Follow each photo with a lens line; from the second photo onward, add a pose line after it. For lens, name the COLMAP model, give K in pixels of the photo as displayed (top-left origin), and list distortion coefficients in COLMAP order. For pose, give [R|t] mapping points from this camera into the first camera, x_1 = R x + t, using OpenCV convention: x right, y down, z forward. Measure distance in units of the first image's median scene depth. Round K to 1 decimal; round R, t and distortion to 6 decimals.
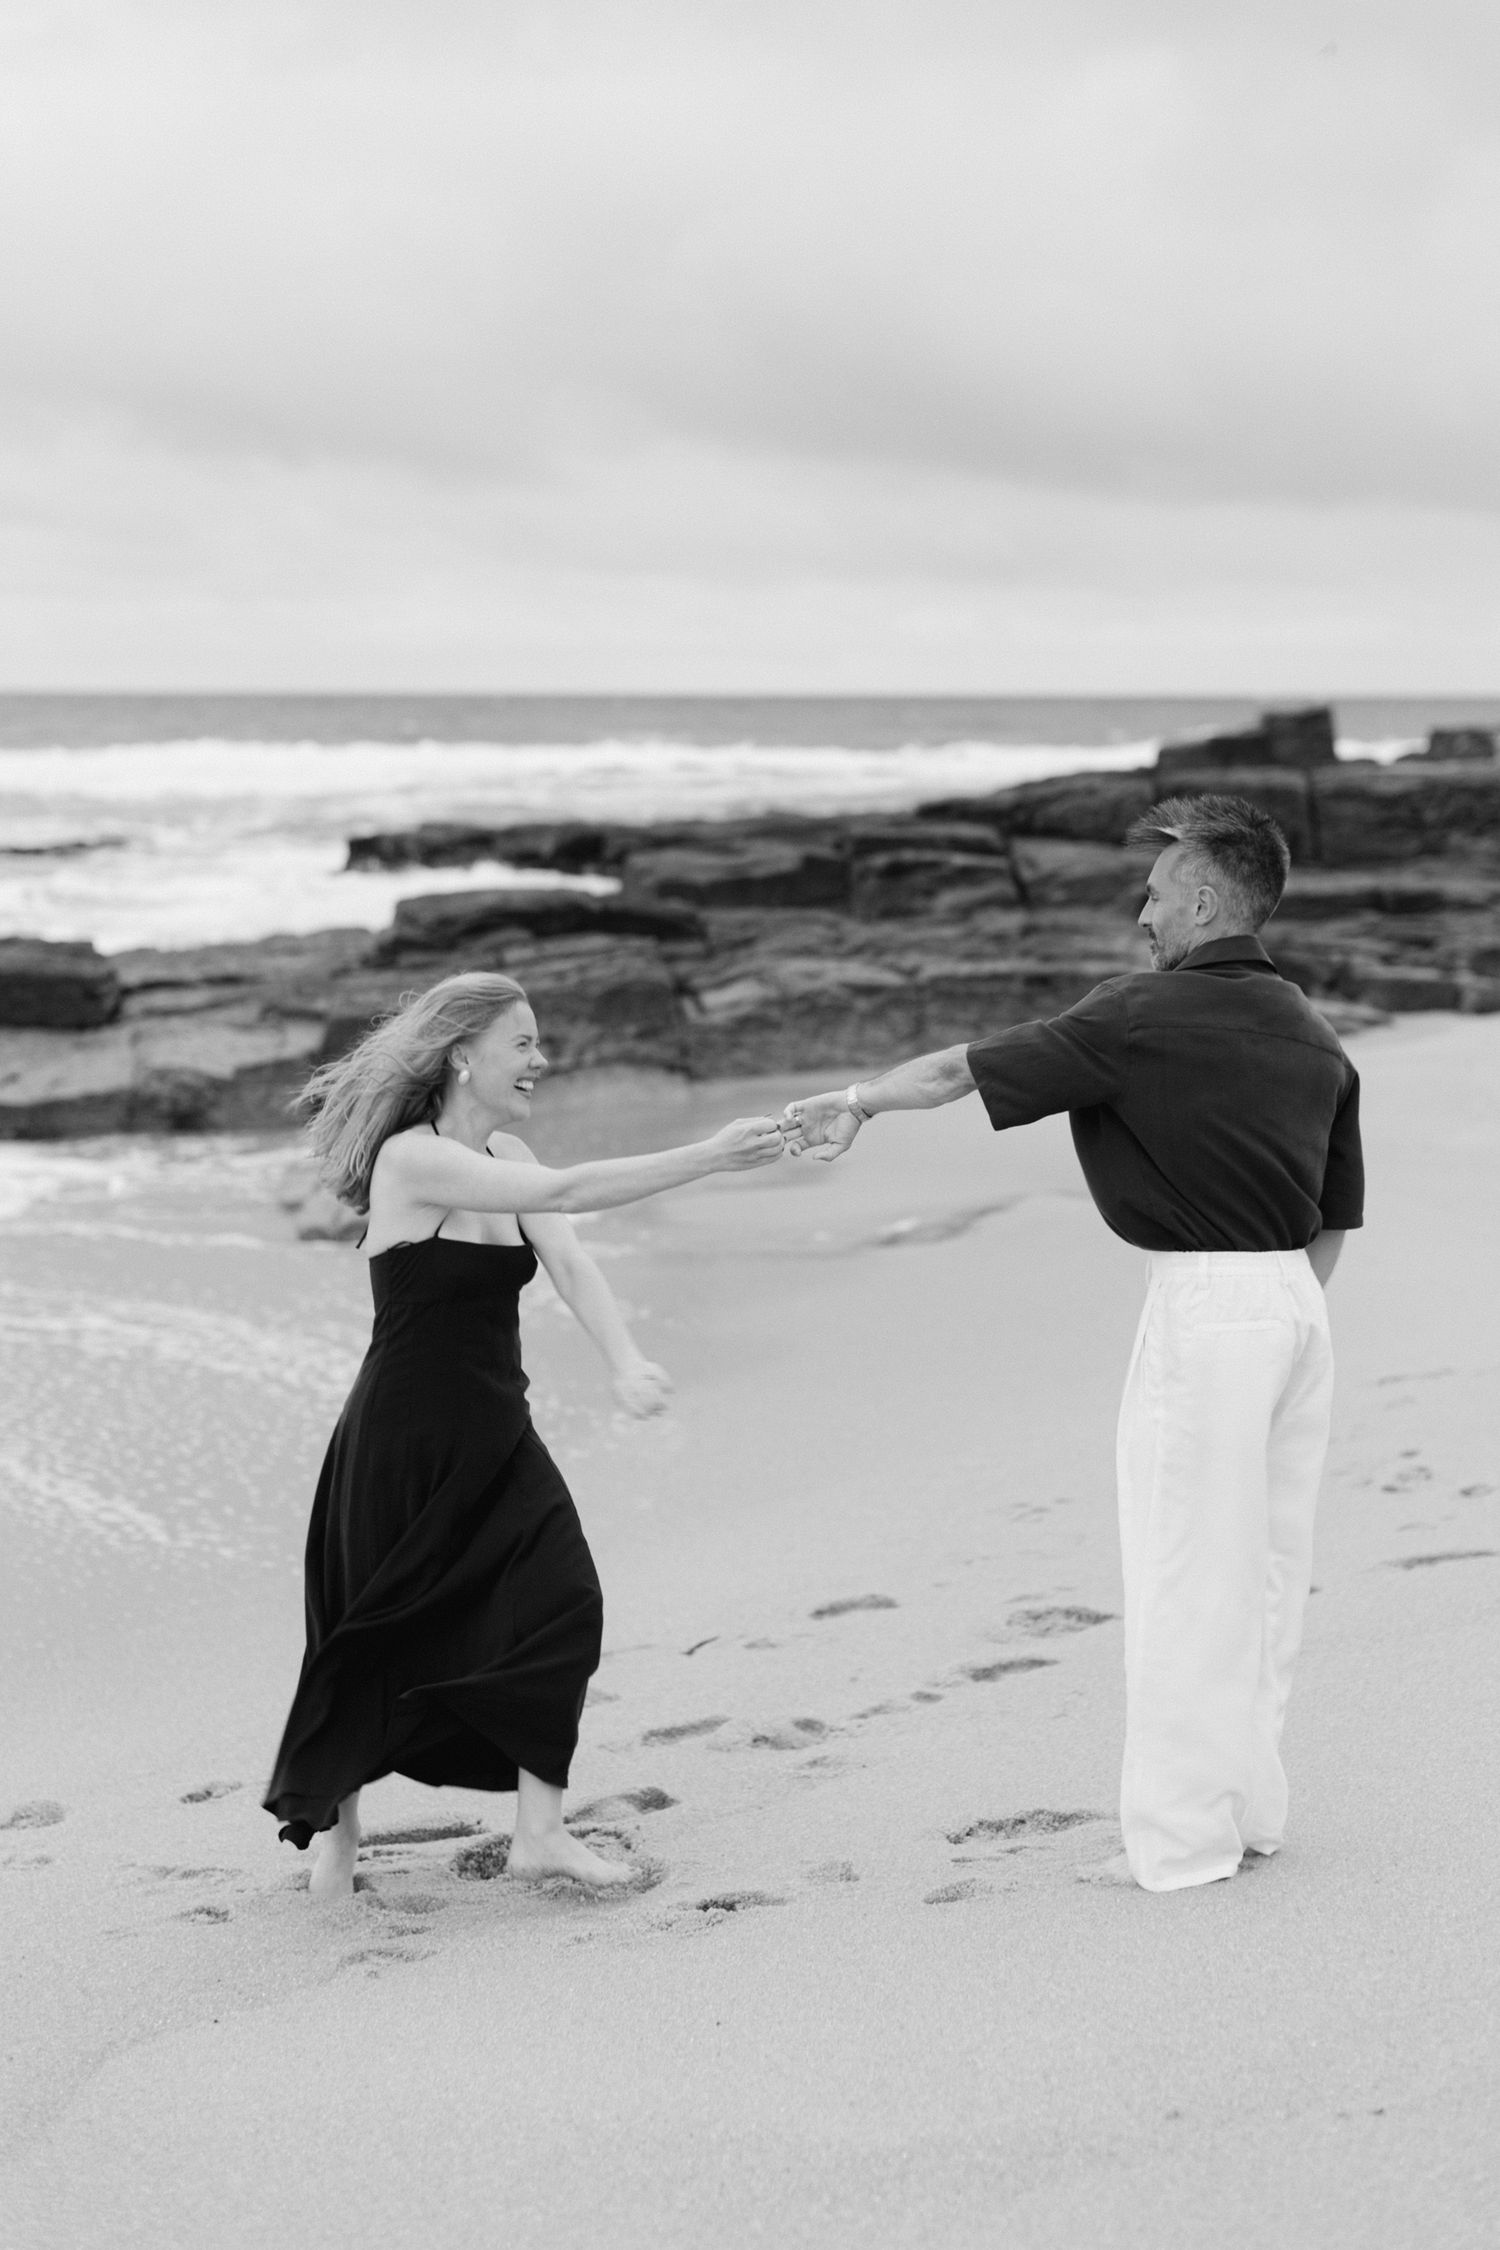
lens RADIAL K [[3512.9, 0, 750.0], [0, 3512.9, 1125.0], [0, 0, 1]] dist [0.017732, 0.006655]
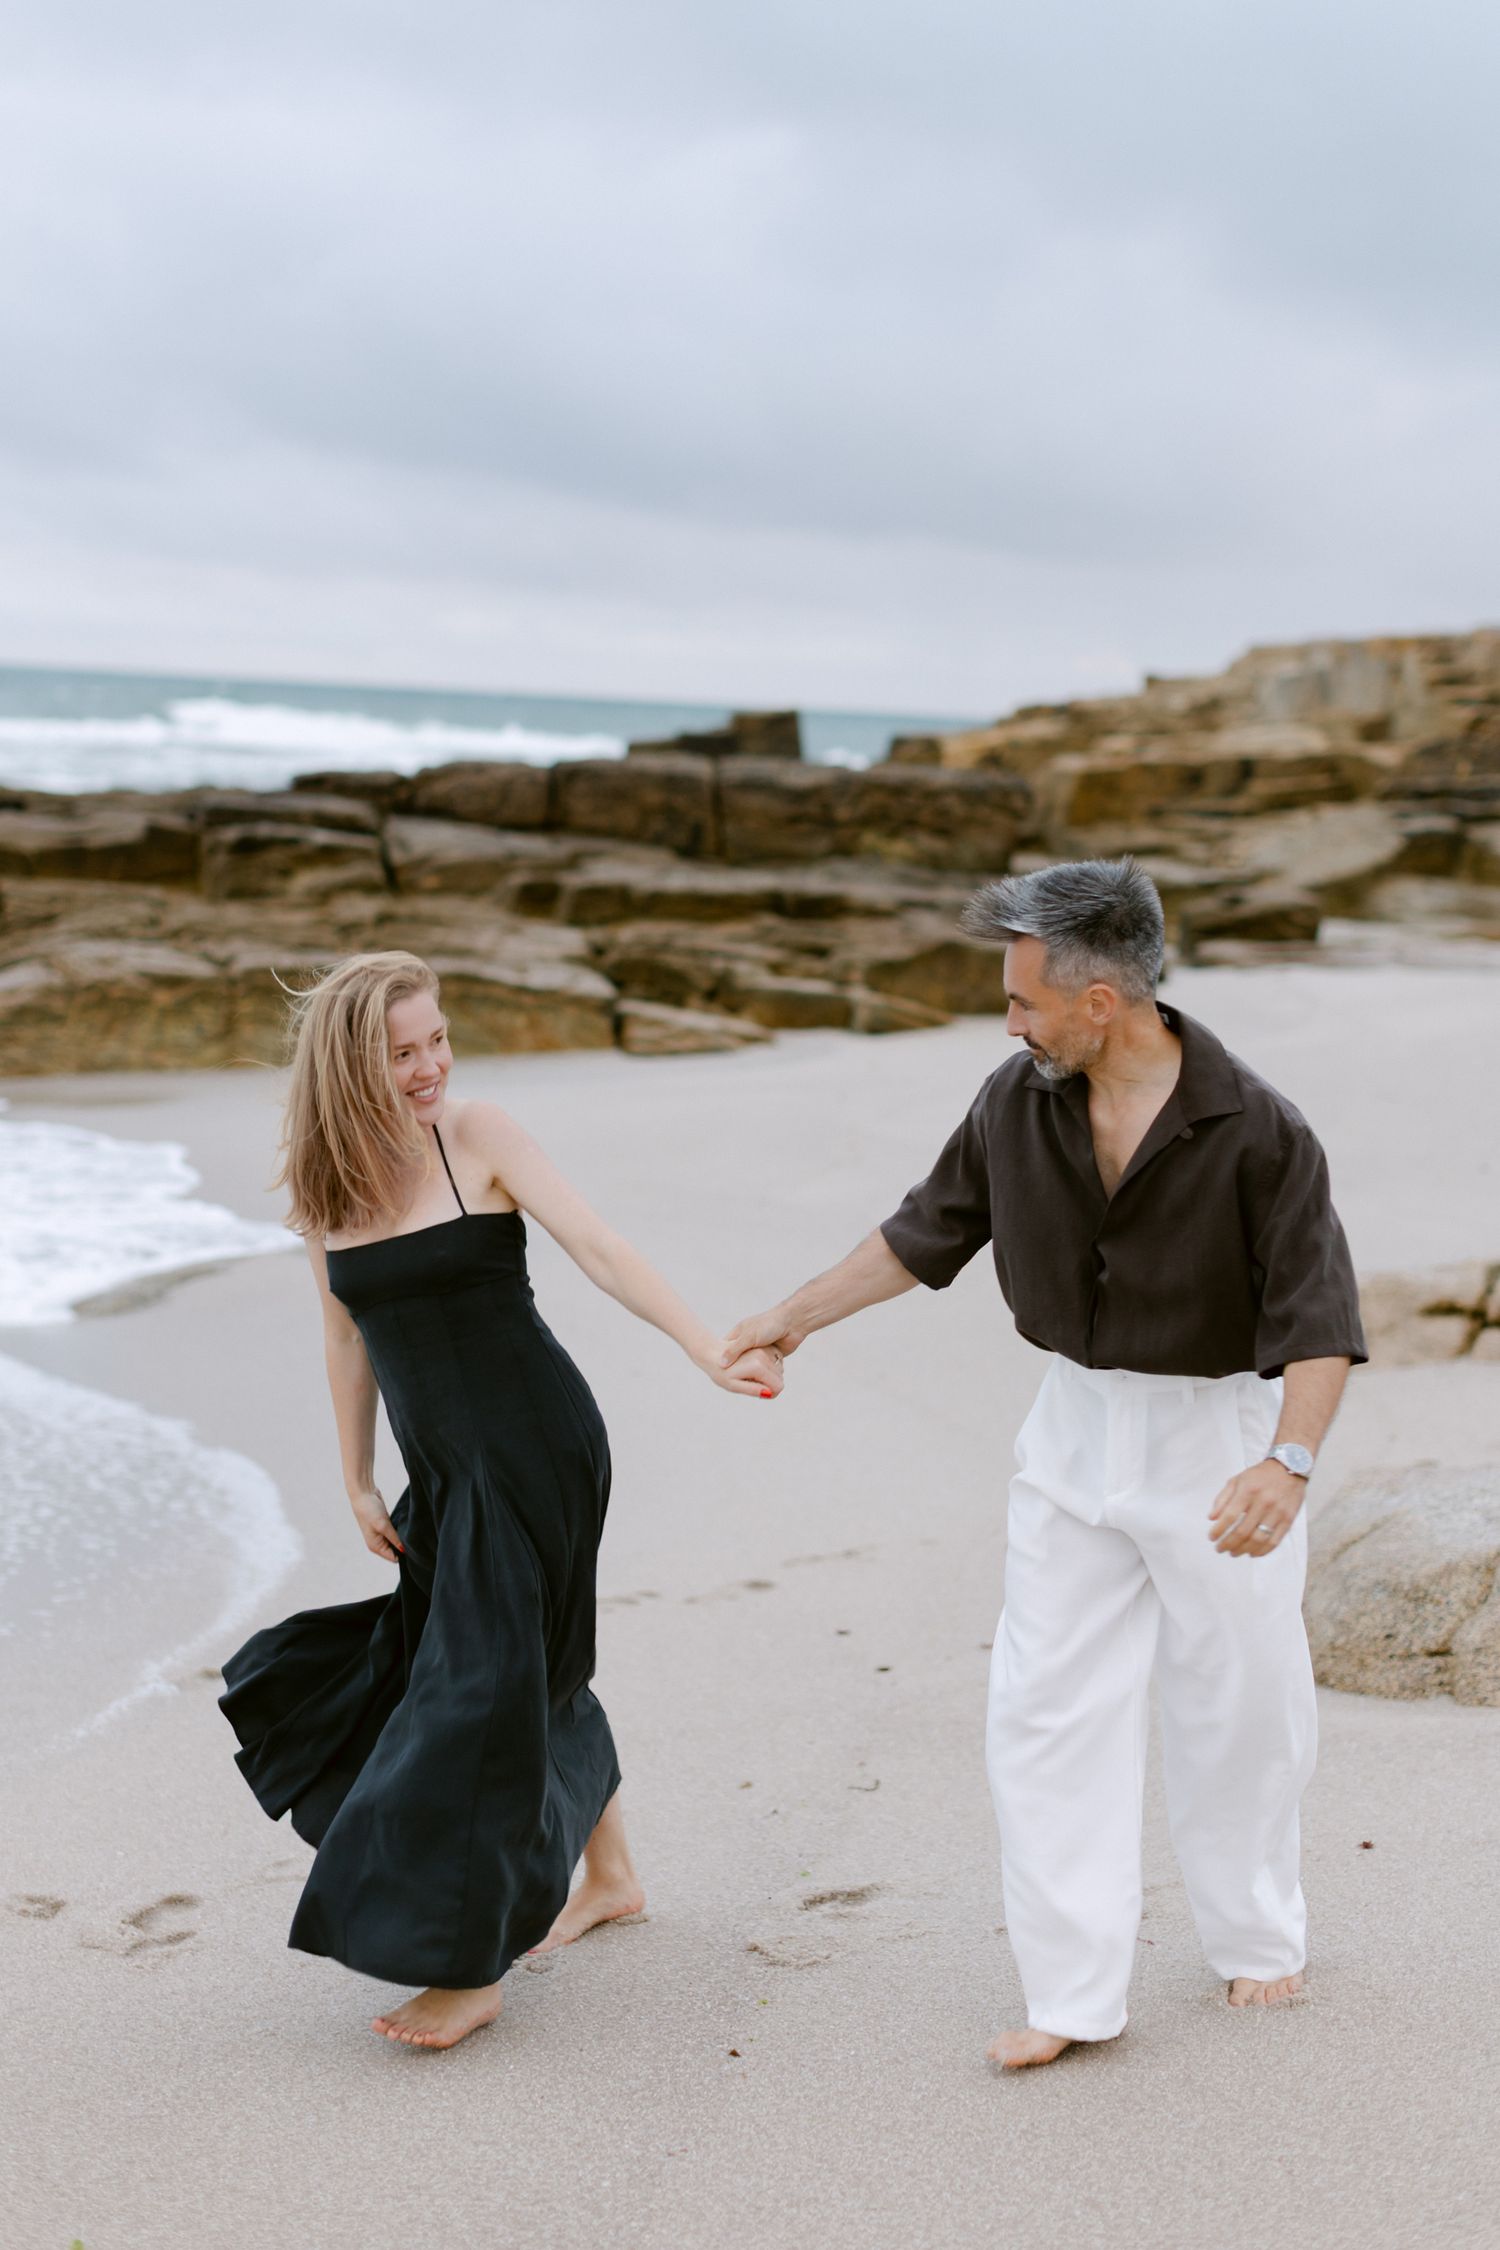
lens RADIAL K [[3278.8, 0, 803.9], [0, 3278.8, 1159.8], [0, 0, 1]] dist [0.037256, 0.027977]
pose [[0.987163, 0.029532, 0.156963, 0.059425], [-0.032397, 0.999351, 0.015727, -0.011928], [-0.156397, -0.020611, 0.987479, 0.174130]]
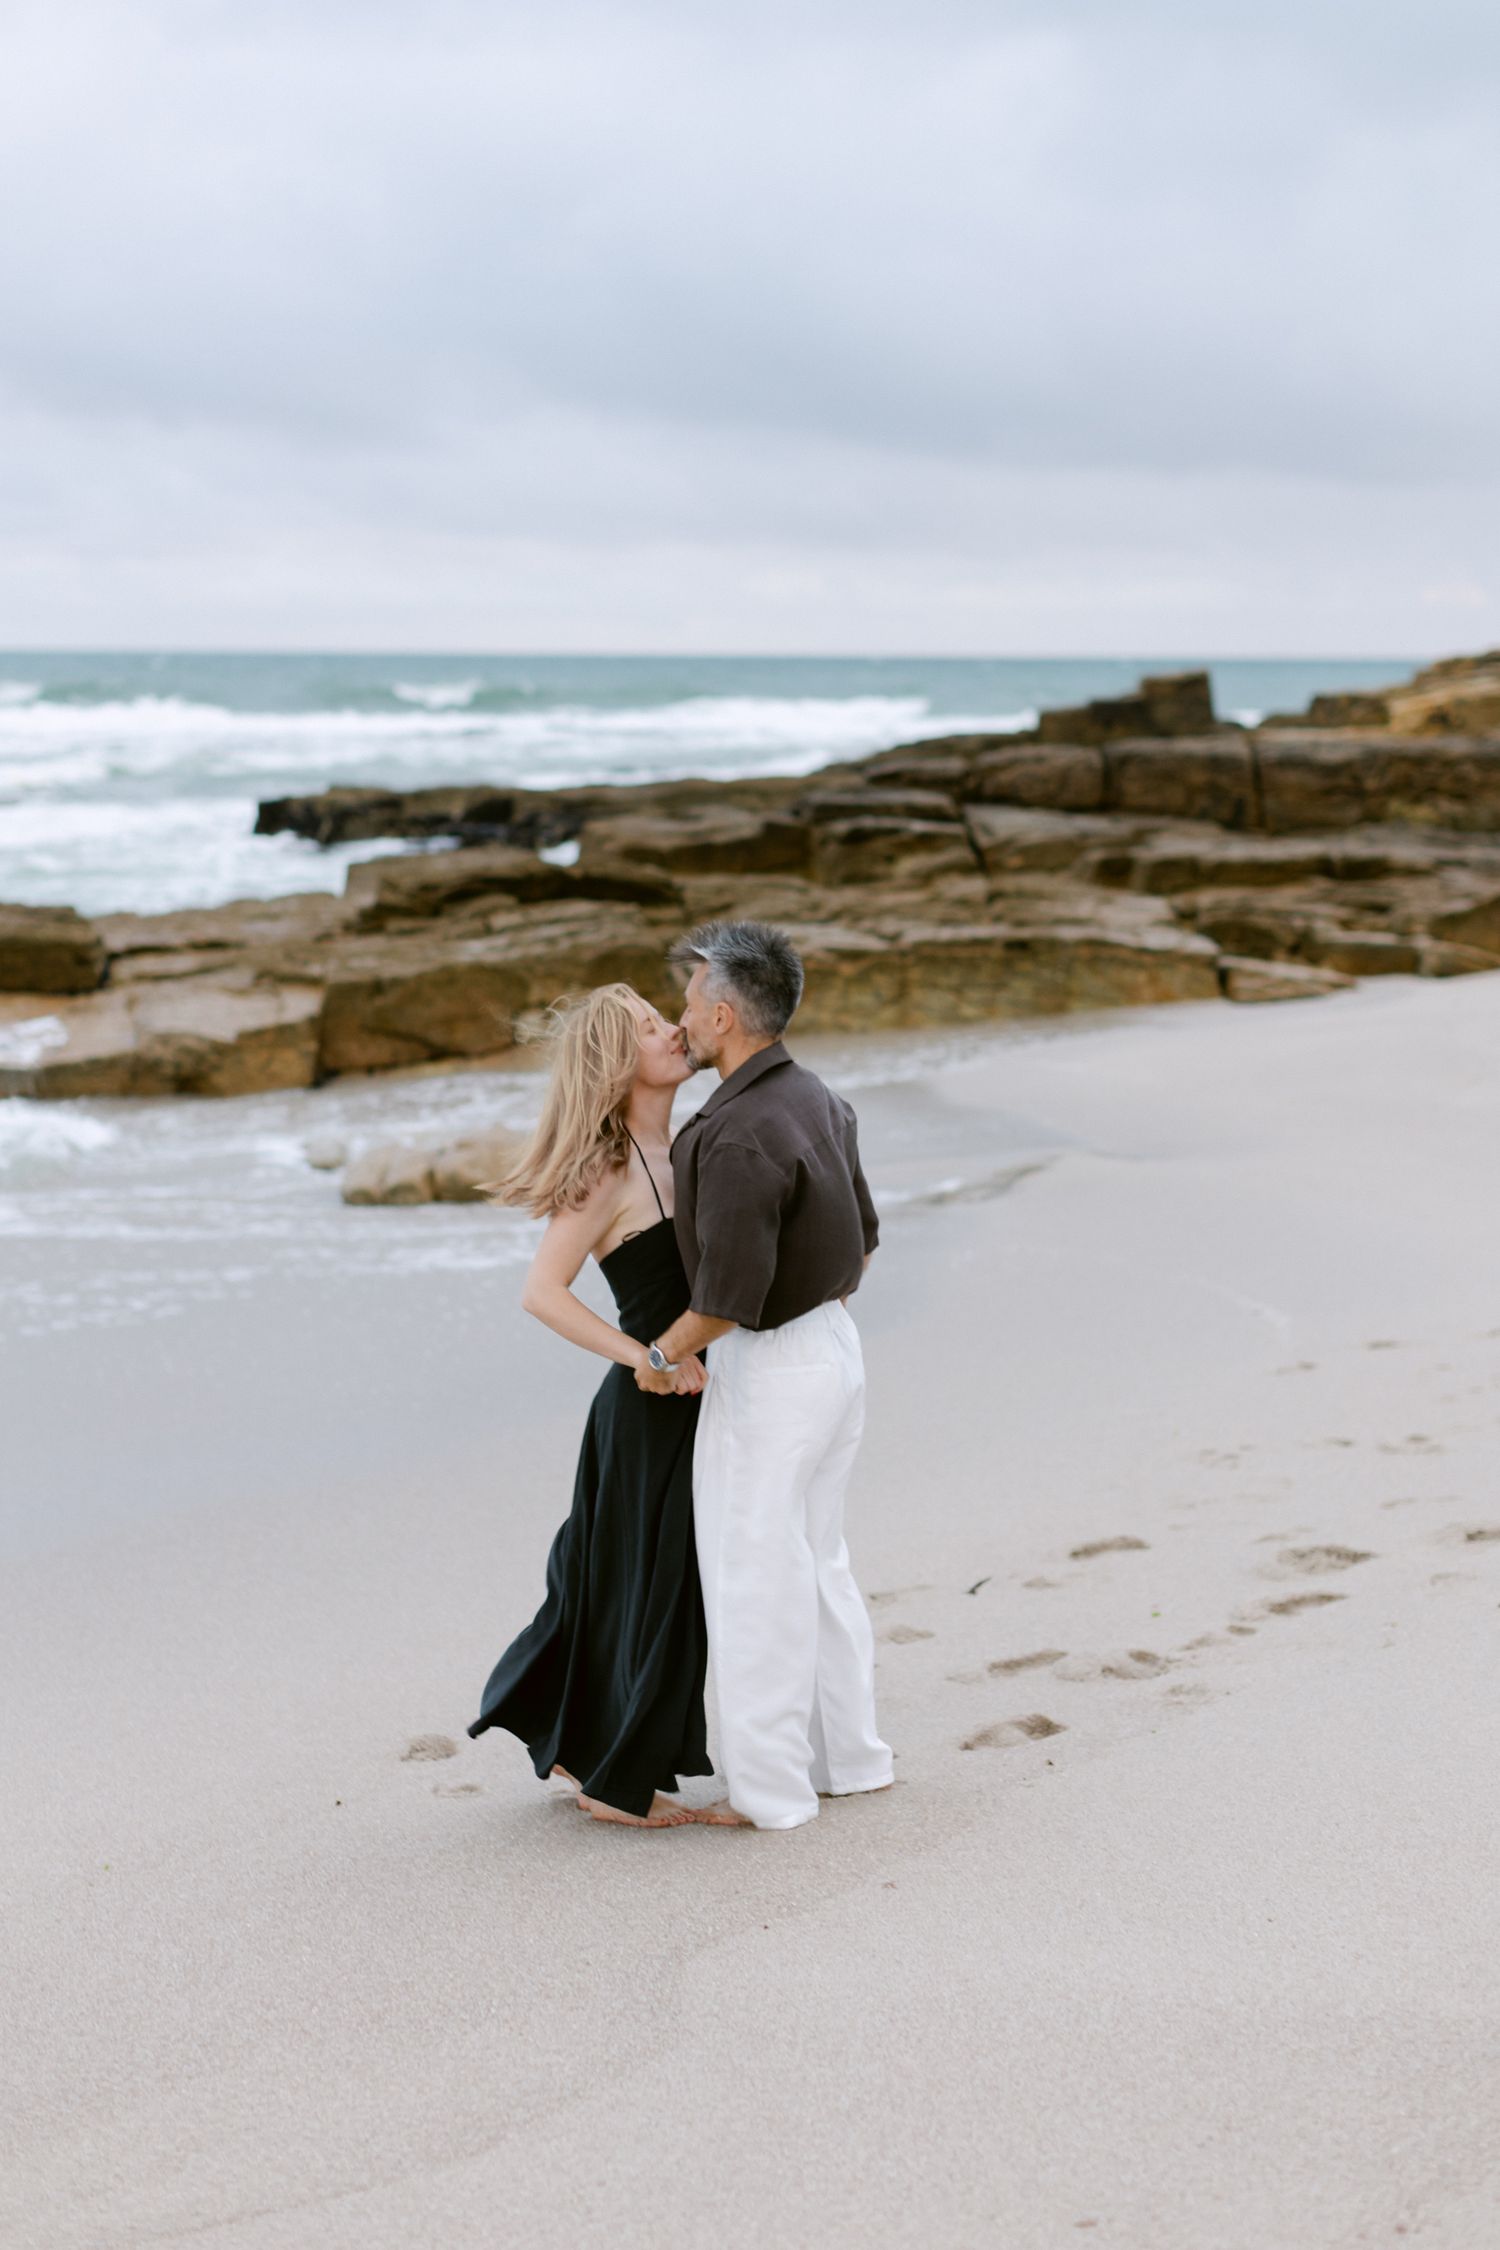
lens RADIAL K [[3486.9, 0, 750.0], [0, 3486.9, 1125.0], [0, 0, 1]] dist [0.019057, -0.008834]
pose [[0.998857, -0.003309, 0.047681, -0.043353], [0.002722, 0.999920, 0.012368, -0.001379], [-0.047718, -0.012224, 0.998786, -0.015493]]
